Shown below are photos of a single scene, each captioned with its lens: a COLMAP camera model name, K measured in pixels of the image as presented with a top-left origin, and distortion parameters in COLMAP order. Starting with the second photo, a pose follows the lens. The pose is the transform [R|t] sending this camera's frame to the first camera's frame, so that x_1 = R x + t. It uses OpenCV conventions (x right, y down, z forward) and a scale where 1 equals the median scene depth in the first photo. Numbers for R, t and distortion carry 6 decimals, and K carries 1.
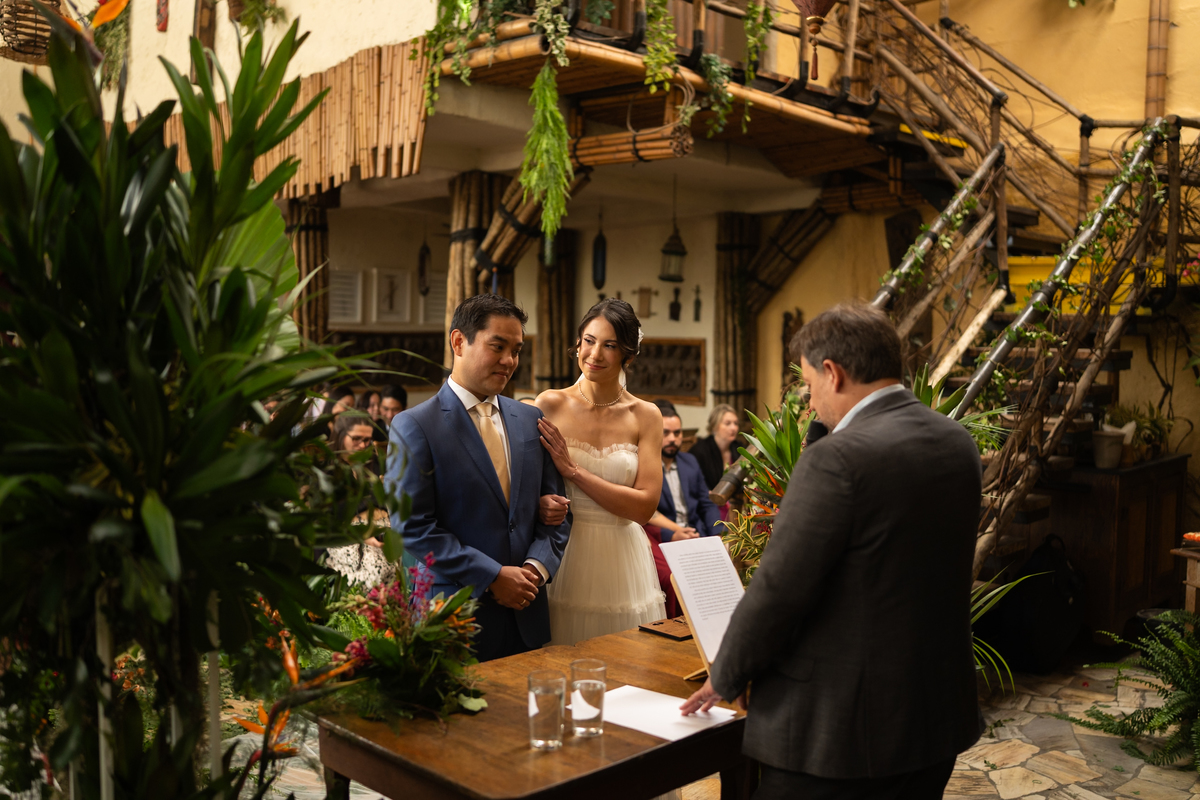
lens RADIAL K [[1241.7, 0, 597.4], [0, 1241.7, 349.8], [0, 0, 1]] dist [-0.163867, 0.254536]
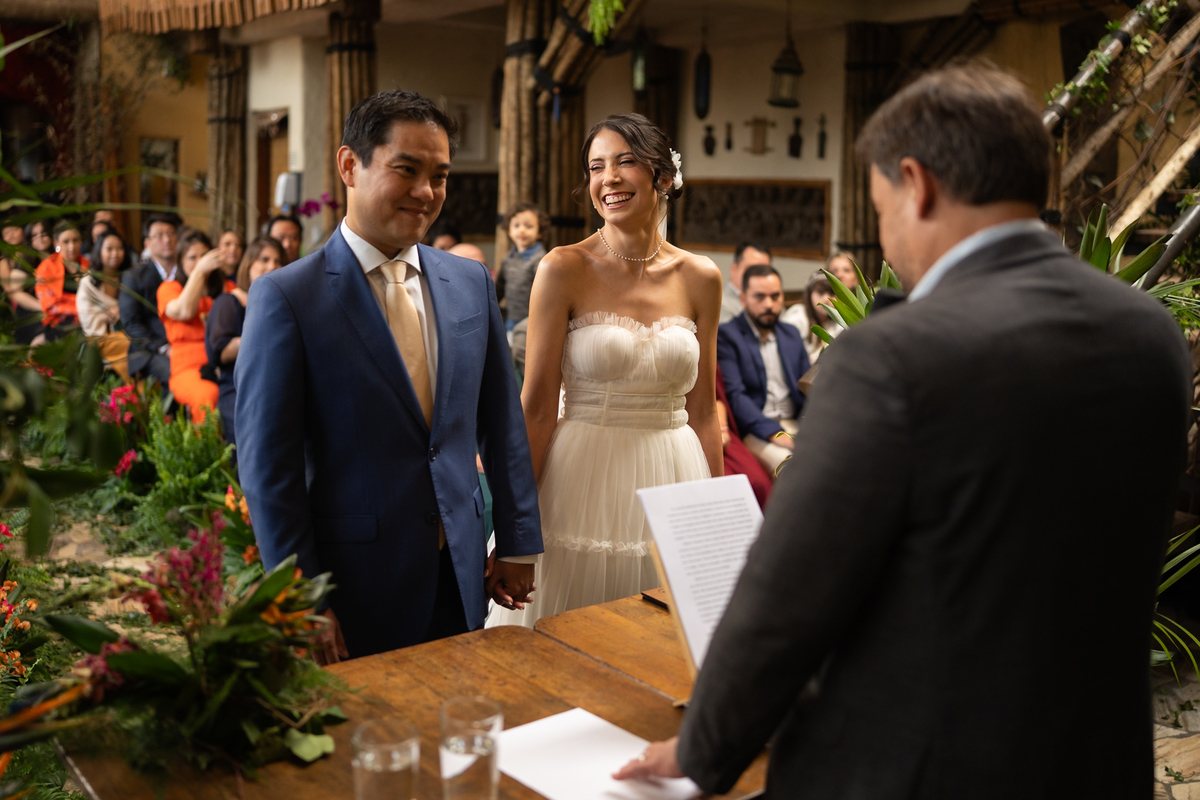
lens RADIAL K [[1241.7, 0, 597.4], [0, 1241.7, 349.8], [0, 0, 1]] dist [-0.163867, 0.254536]
pose [[0.990668, 0.018094, -0.135094, 0.059145], [-0.001815, 0.992813, 0.119662, 0.007241], [0.136288, -0.118300, 0.983581, 0.209983]]
